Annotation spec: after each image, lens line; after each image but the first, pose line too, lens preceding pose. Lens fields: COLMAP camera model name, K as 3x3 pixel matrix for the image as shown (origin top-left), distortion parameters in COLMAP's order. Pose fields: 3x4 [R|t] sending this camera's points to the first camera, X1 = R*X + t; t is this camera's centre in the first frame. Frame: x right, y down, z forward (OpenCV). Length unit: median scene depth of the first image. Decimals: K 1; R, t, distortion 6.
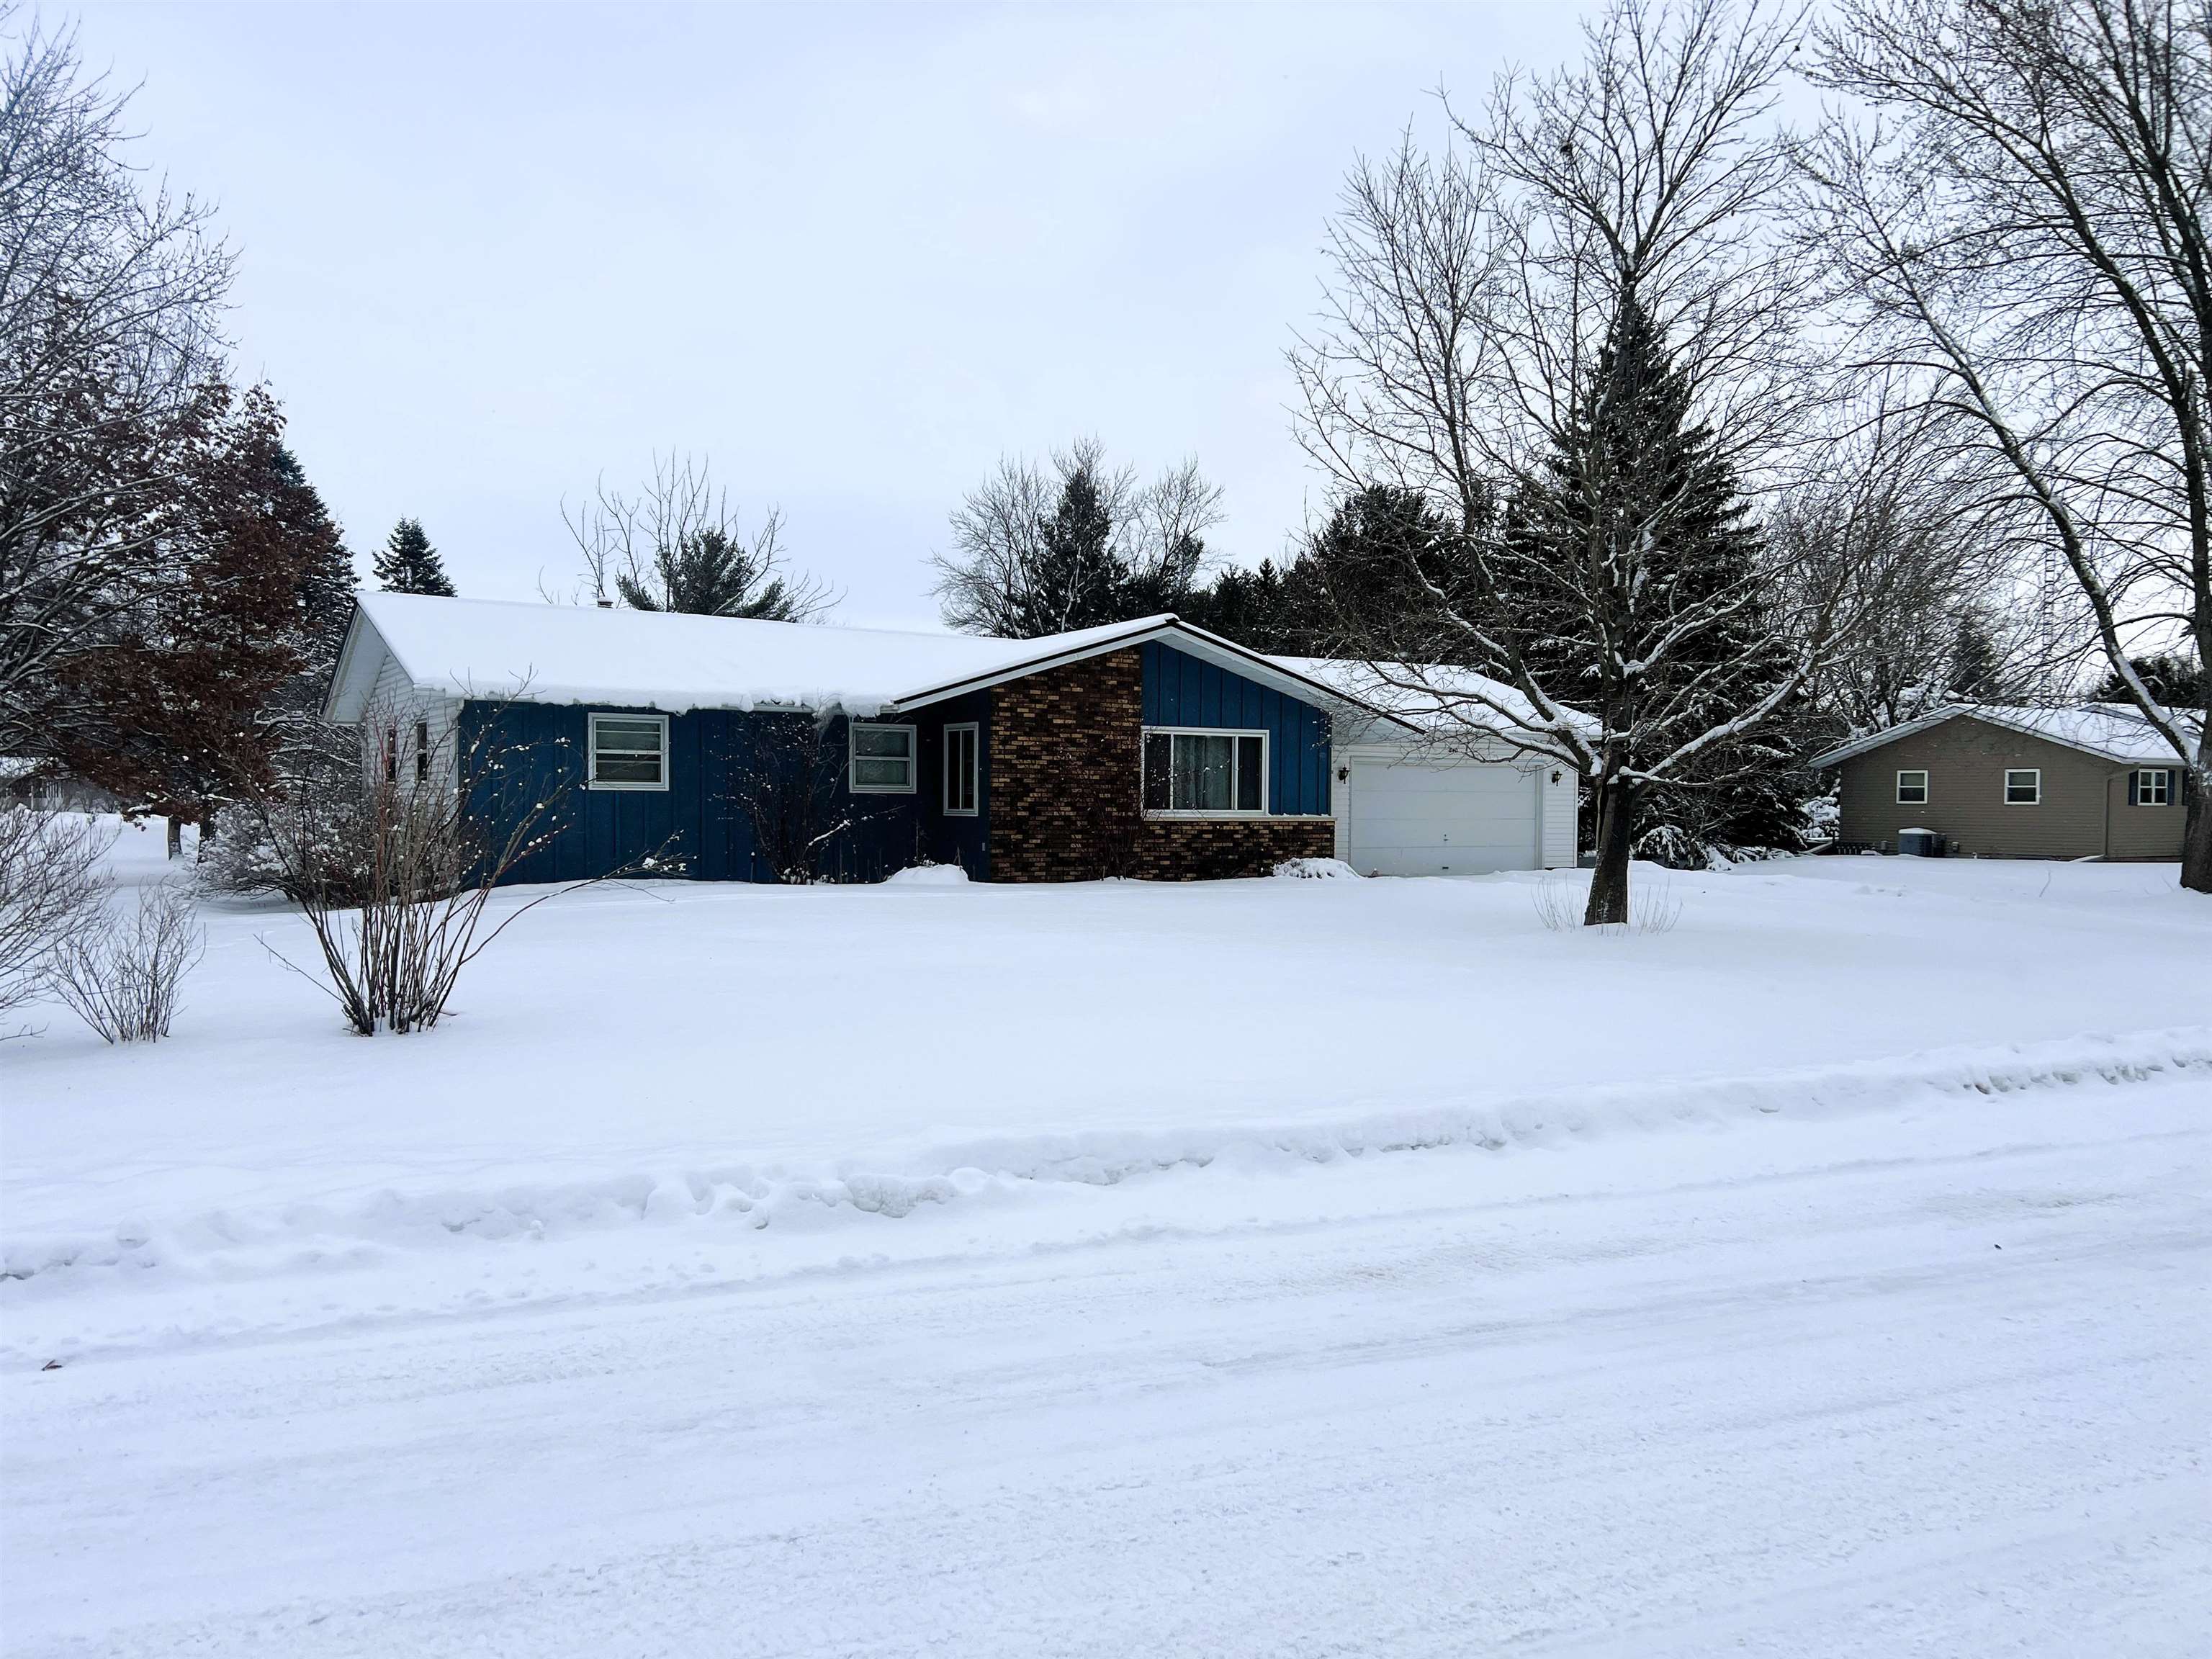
lens RADIAL K [[1661.9, 0, 1123.0], [0, 1661.9, 861.5], [0, 0, 1]] dist [0.065053, -0.072577]
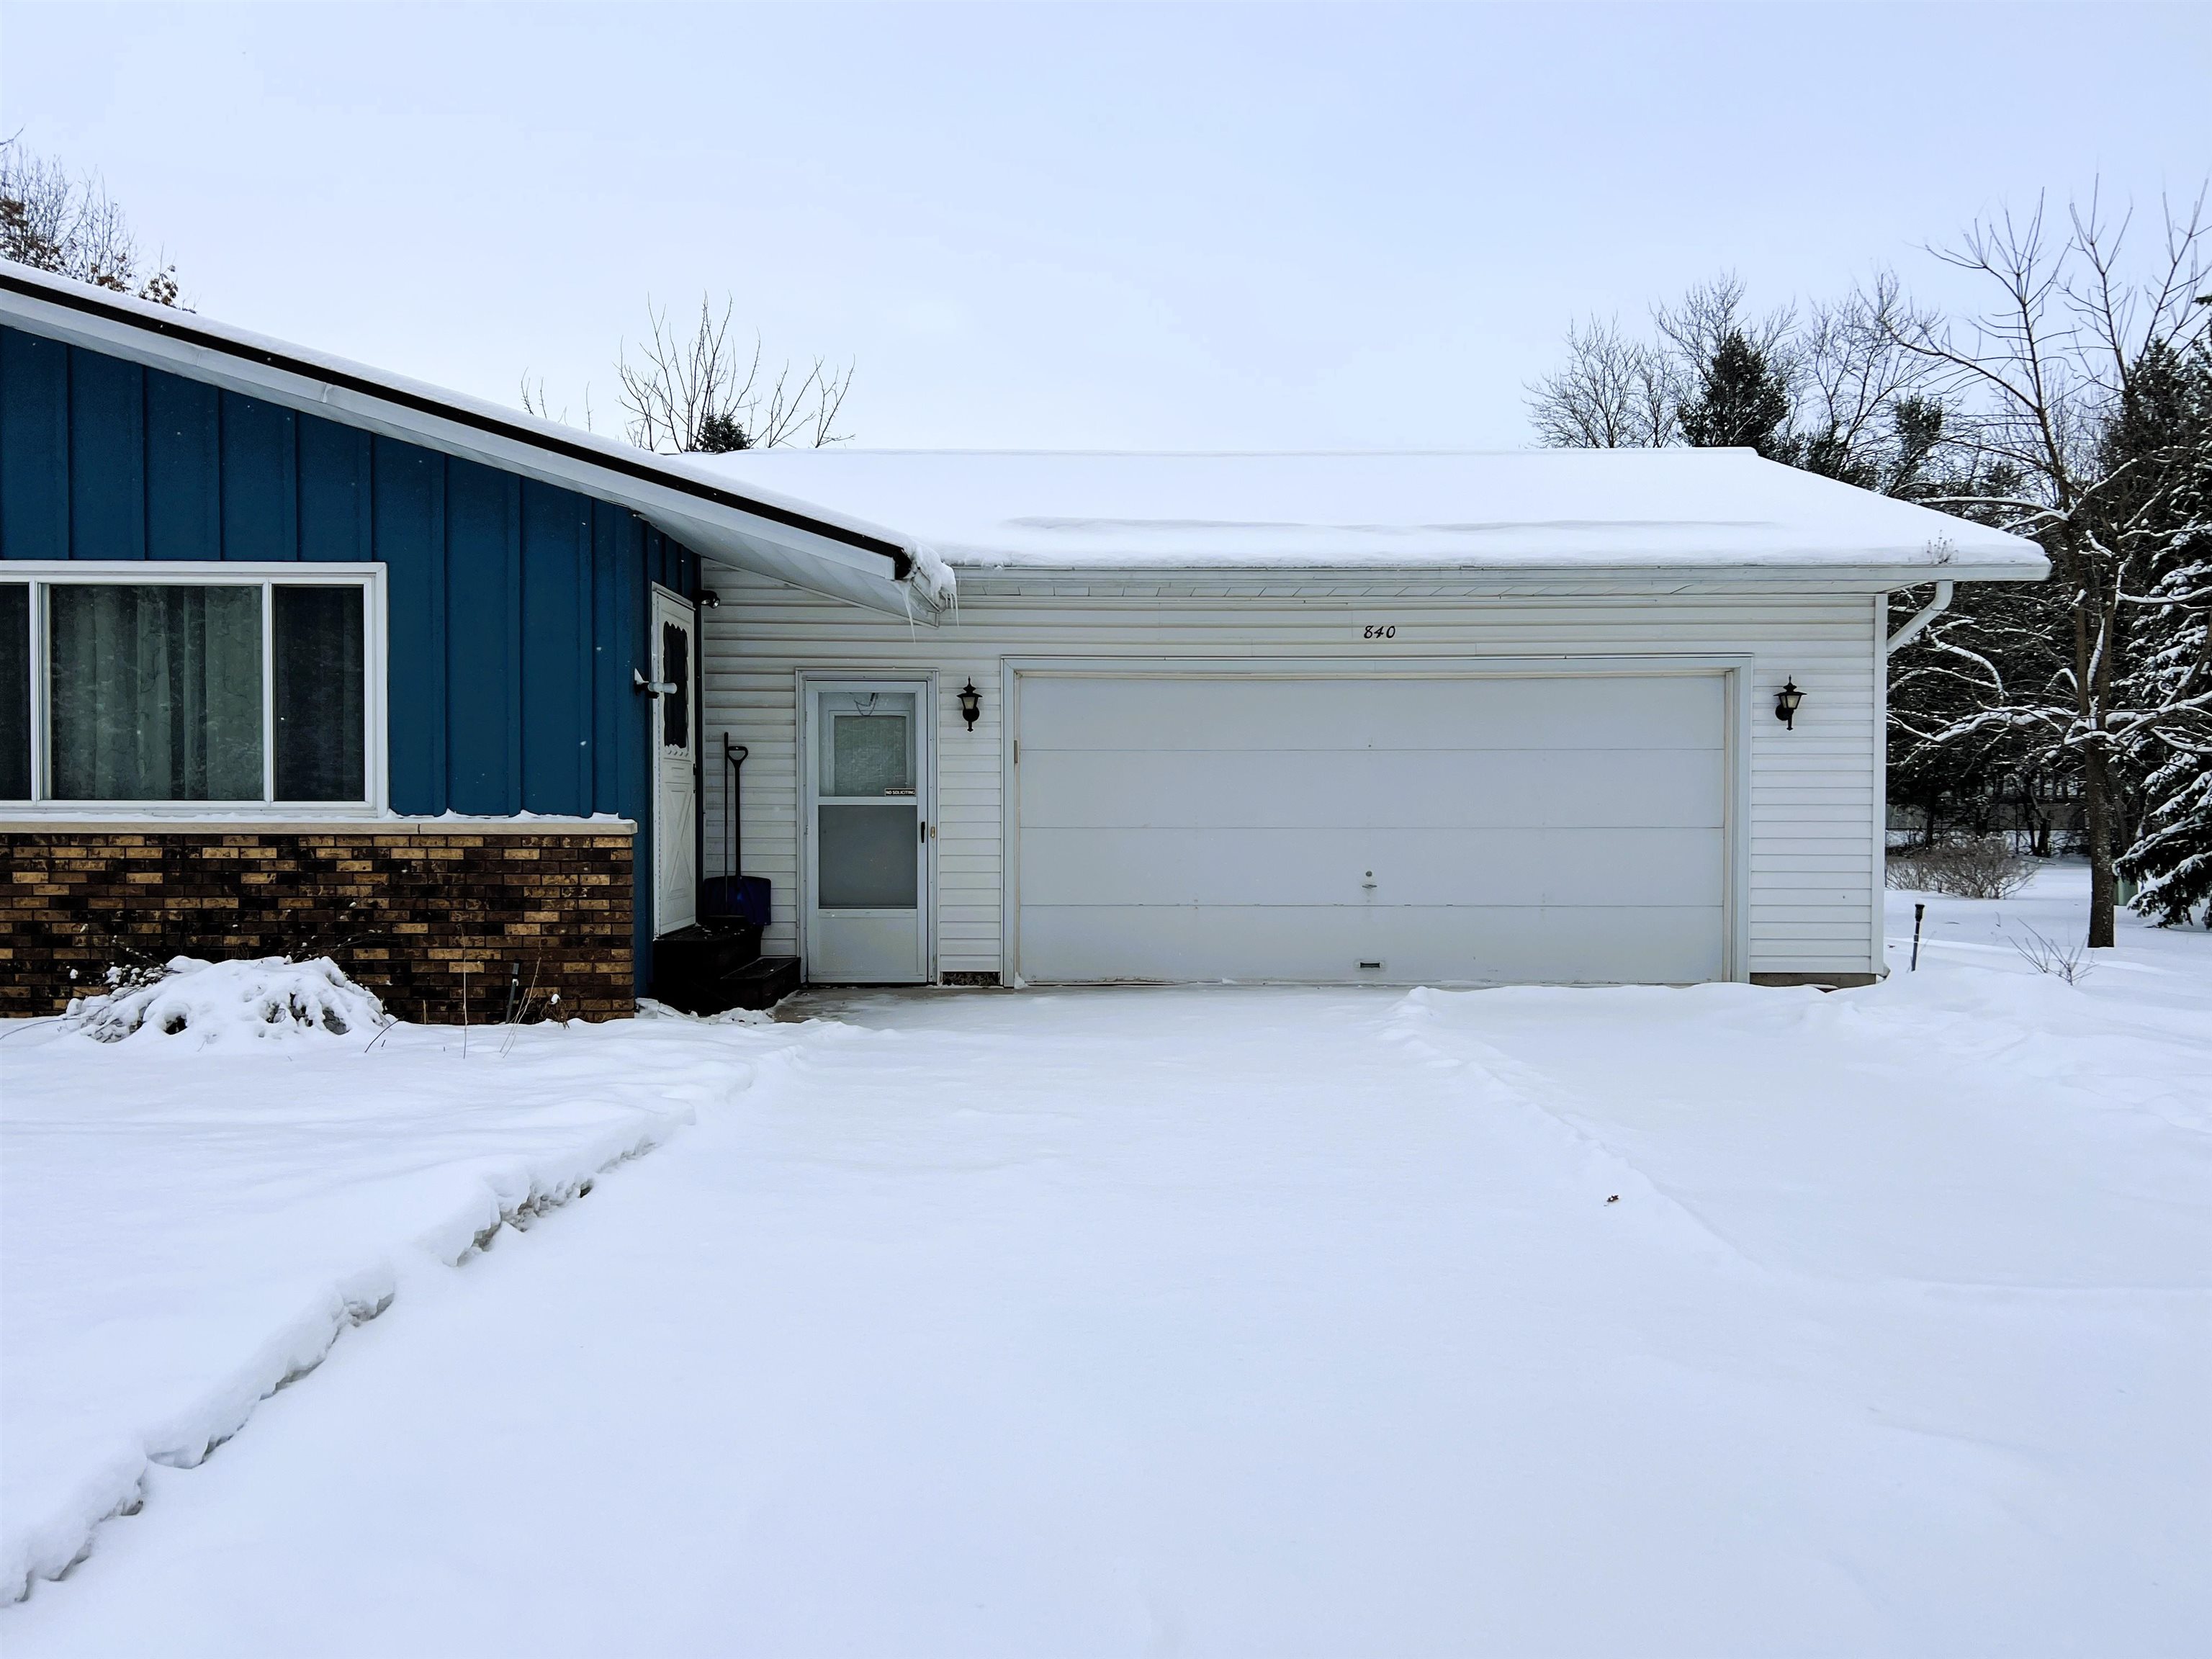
lens RADIAL K [[1661.9, 0, 1119.7], [0, 1661.9, 835.1], [0, 0, 1]] dist [0.065053, -0.072577]
pose [[0.852235, 0.004801, -0.523137, 0.415927], [-0.013900, 0.999813, -0.013468, -0.022975], [0.522975, 0.018749, 0.852142, 0.839290]]
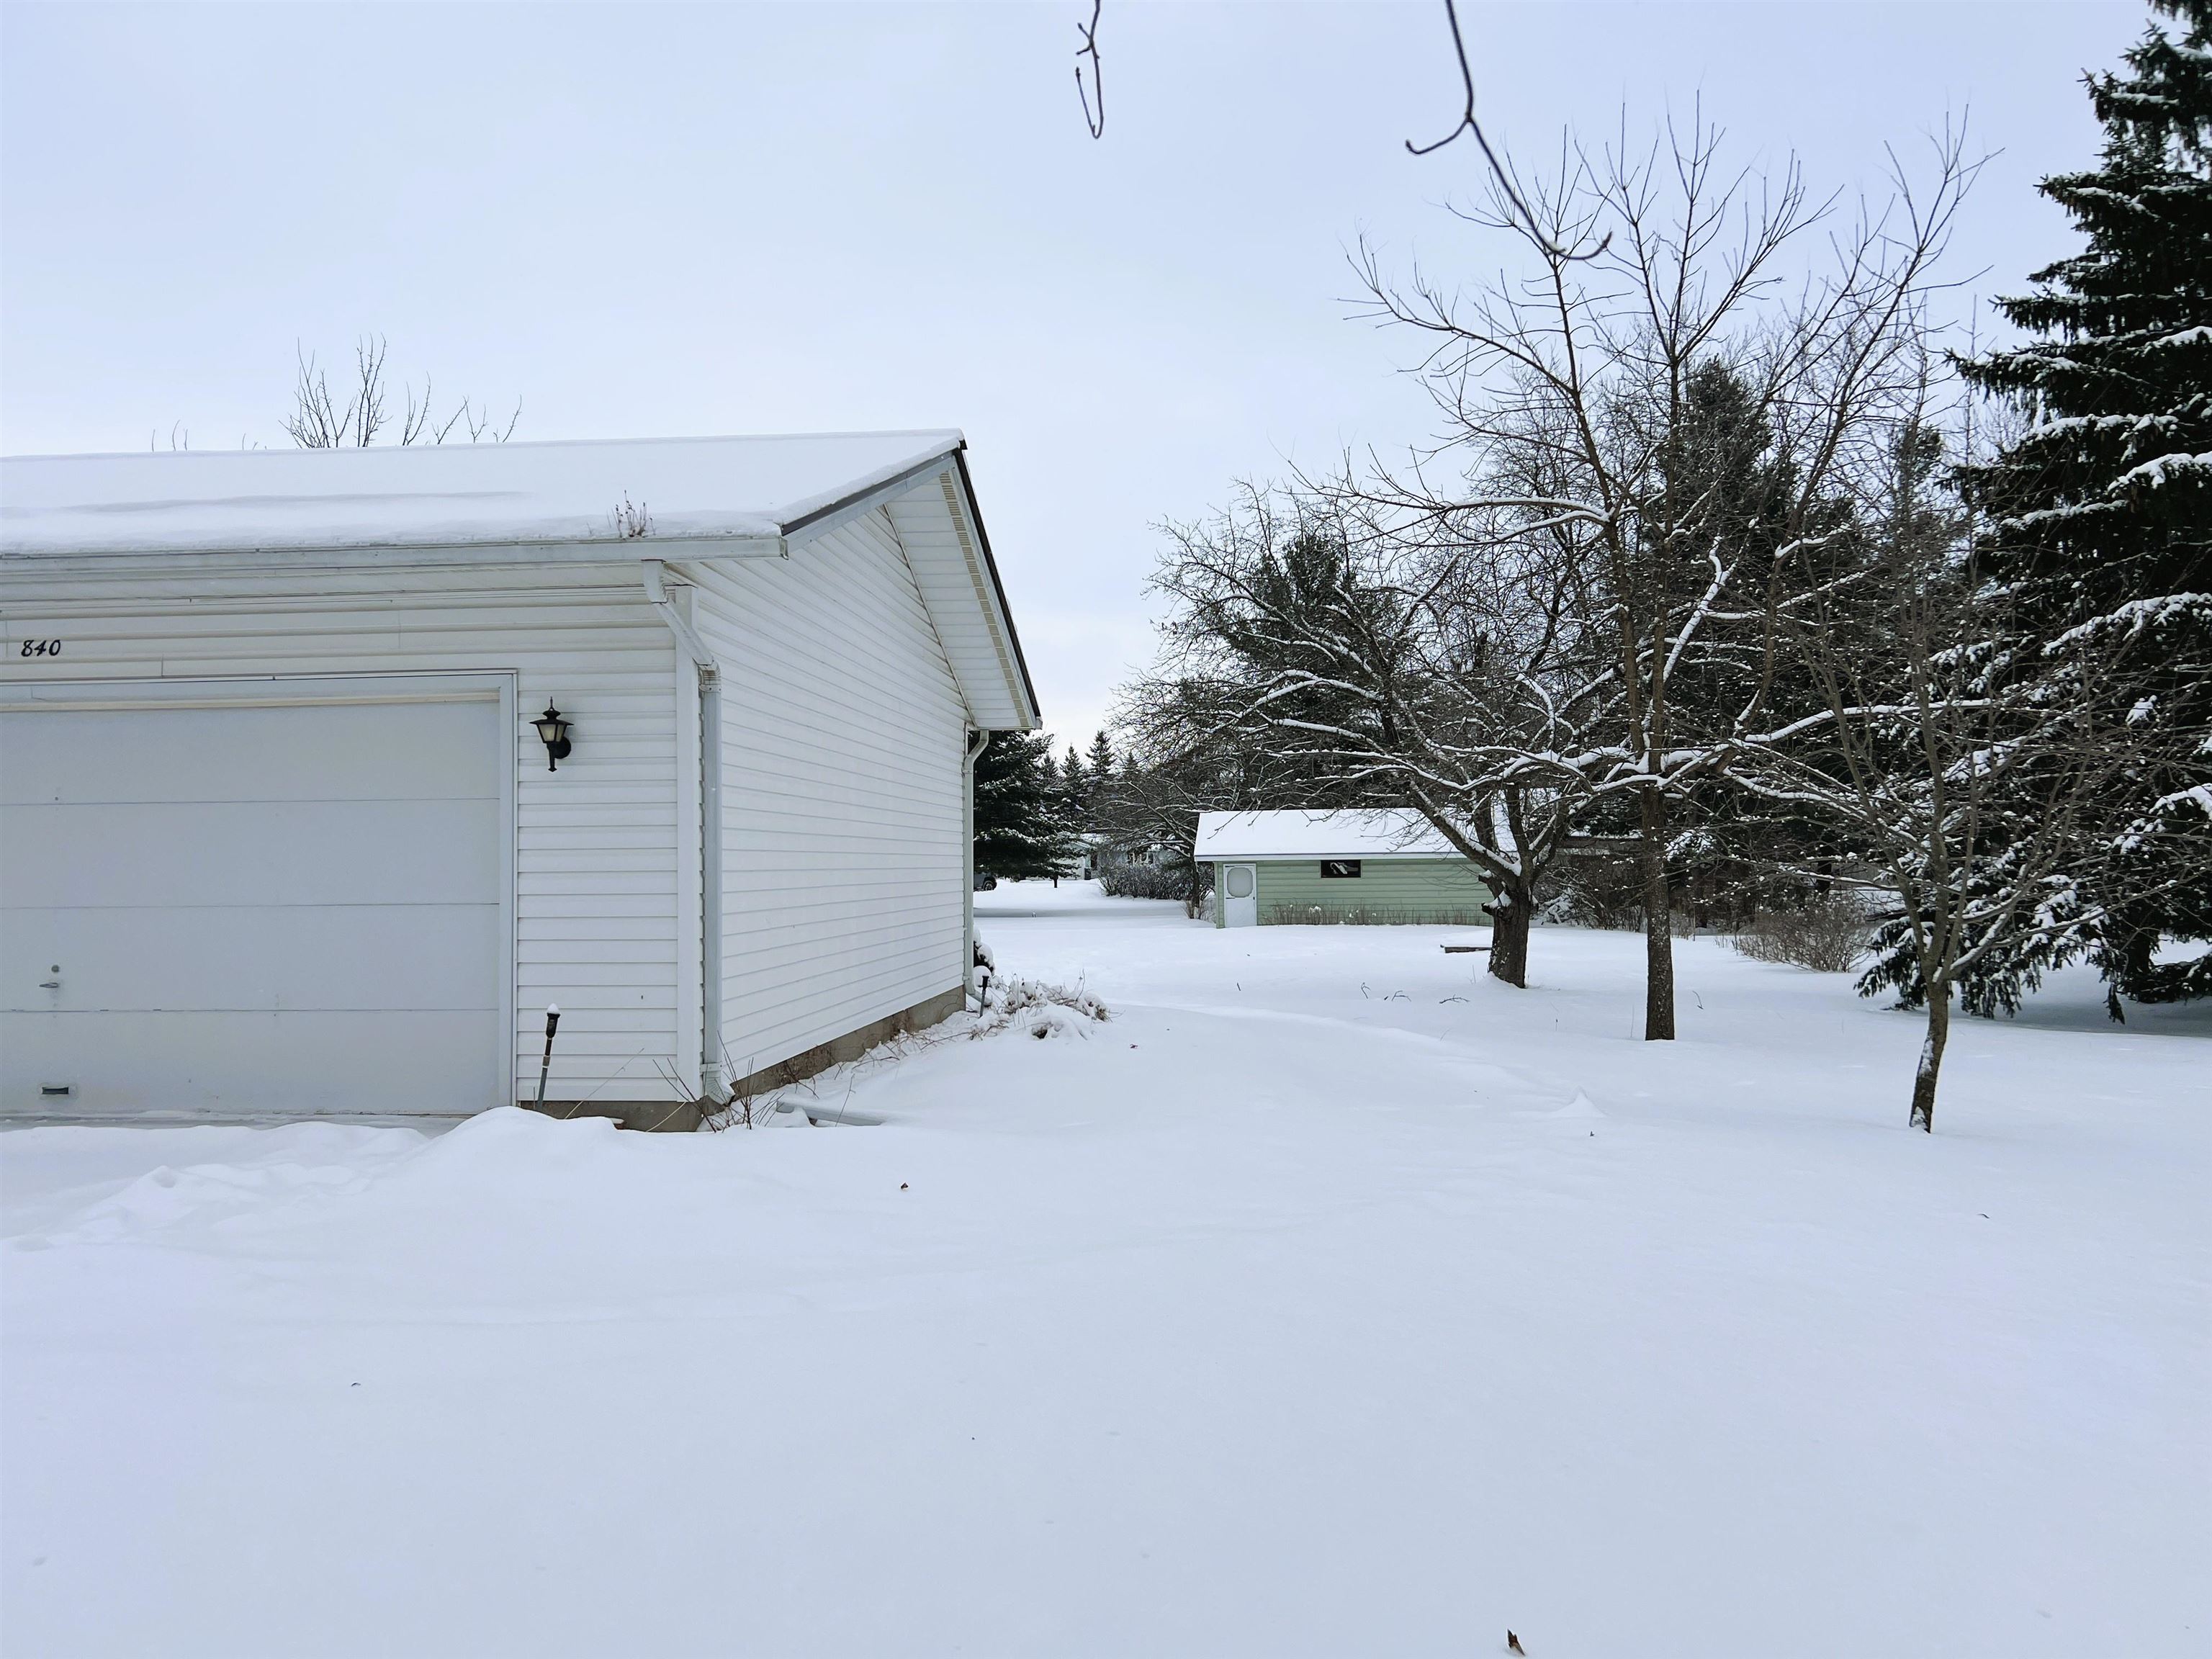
lens RADIAL K [[1661.9, 0, 1099.8], [0, 1661.9, 840.3], [0, 0, 1]] dist [0.065053, -0.072577]
pose [[0.793552, -0.022580, -0.608083, 0.613262], [-0.008717, 0.998787, -0.048464, -0.030683], [0.608440, 0.043760, 0.792392, 1.109533]]
